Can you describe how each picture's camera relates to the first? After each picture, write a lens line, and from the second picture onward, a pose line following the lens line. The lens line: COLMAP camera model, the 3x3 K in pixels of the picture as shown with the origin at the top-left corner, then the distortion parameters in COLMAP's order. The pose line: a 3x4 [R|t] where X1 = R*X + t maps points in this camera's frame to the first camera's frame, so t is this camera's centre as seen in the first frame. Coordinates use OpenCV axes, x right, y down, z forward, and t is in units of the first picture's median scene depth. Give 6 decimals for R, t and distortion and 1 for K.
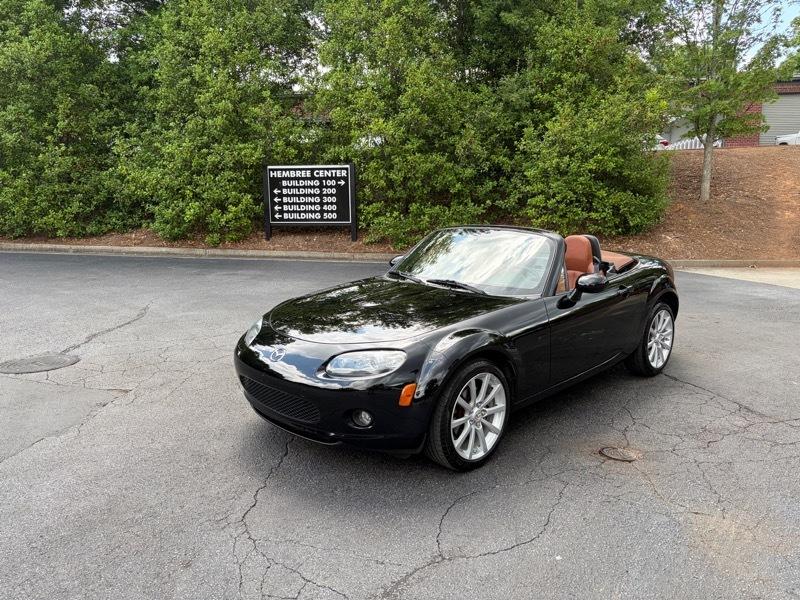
lens RADIAL K [[605.1, 0, 400.8], [0, 605.1, 307.3], [0, 0, 1]] dist [0.028580, -0.035600]
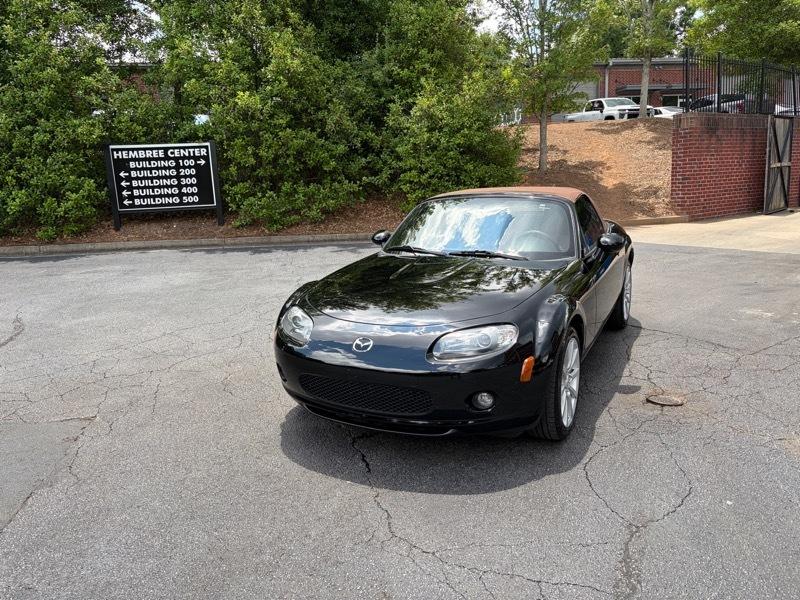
lens RADIAL K [[605.1, 0, 406.7], [0, 605.1, 298.6], [0, 0, 1]] dist [0.028580, -0.035600]
pose [[0.945199, -0.095110, 0.312336, -0.114664], [0.090097, 0.995467, 0.030477, -0.002695], [-0.313818, -0.000666, 0.949483, 0.040203]]
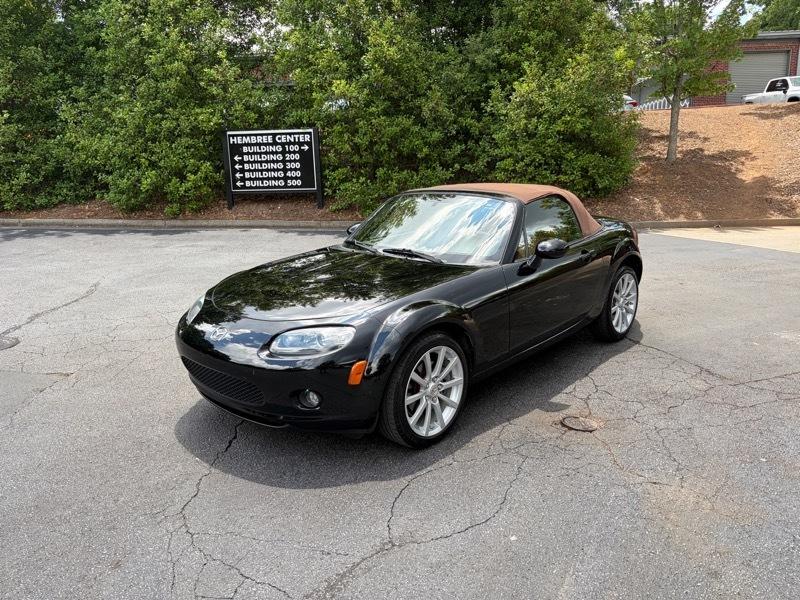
lens RADIAL K [[605.1, 0, 410.9], [0, 605.1, 304.8], [0, 0, 1]] dist [0.028580, -0.035600]
pose [[0.998181, -0.027675, 0.053566, 0.012028], [0.024919, 0.998365, 0.051450, -0.001909], [-0.054902, -0.050021, 0.997238, 0.015070]]
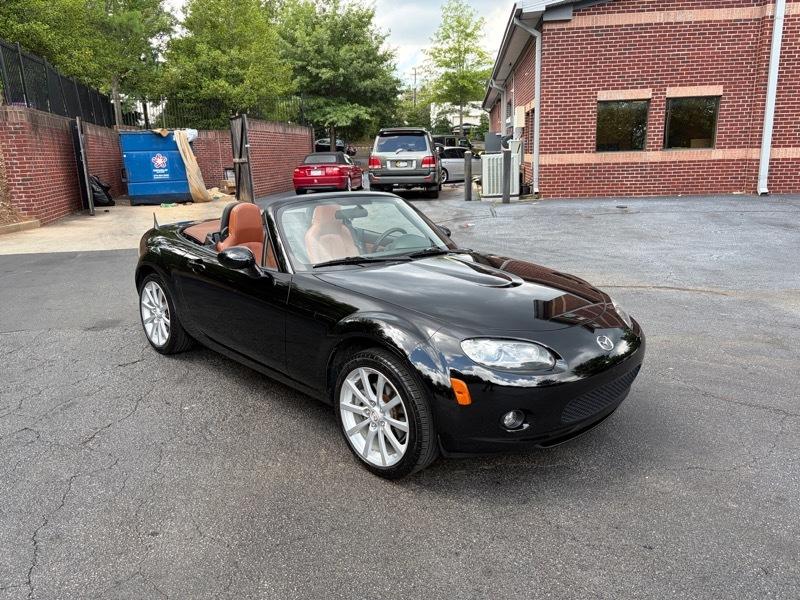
lens RADIAL K [[605.1, 0, 398.1], [0, 605.1, 293.0], [0, 0, 1]] dist [0.028580, -0.035600]
pose [[-0.010739, -0.214258, 0.976718, -0.281498], [0.184222, 0.959631, 0.212536, -0.061535], [-0.982826, 0.182215, 0.029165, 0.338219]]
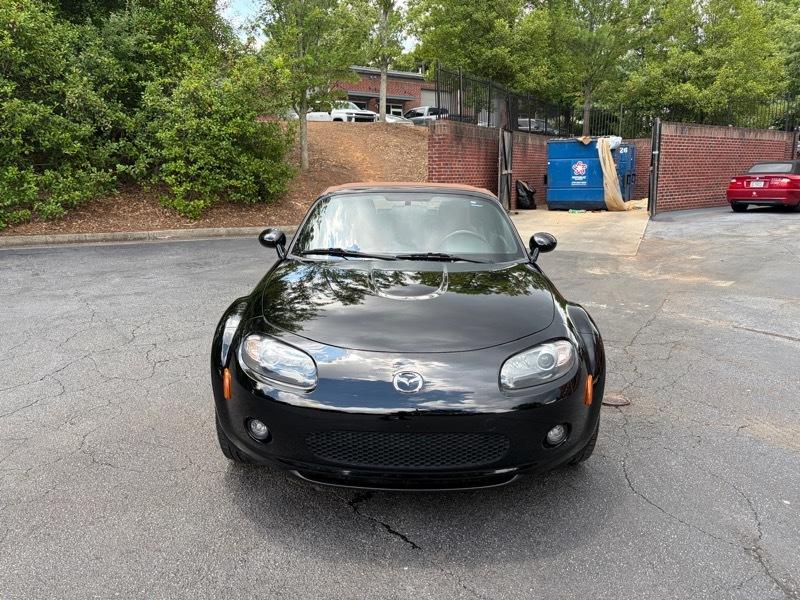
lens RADIAL K [[605.1, 0, 397.8], [0, 605.1, 296.7], [0, 0, 1]] dist [0.028580, -0.035600]
pose [[0.708482, -0.137395, 0.692225, -0.180688], [0.116632, 0.990173, 0.077161, -0.018122], [-0.696024, 0.026069, 0.717545, 0.144390]]
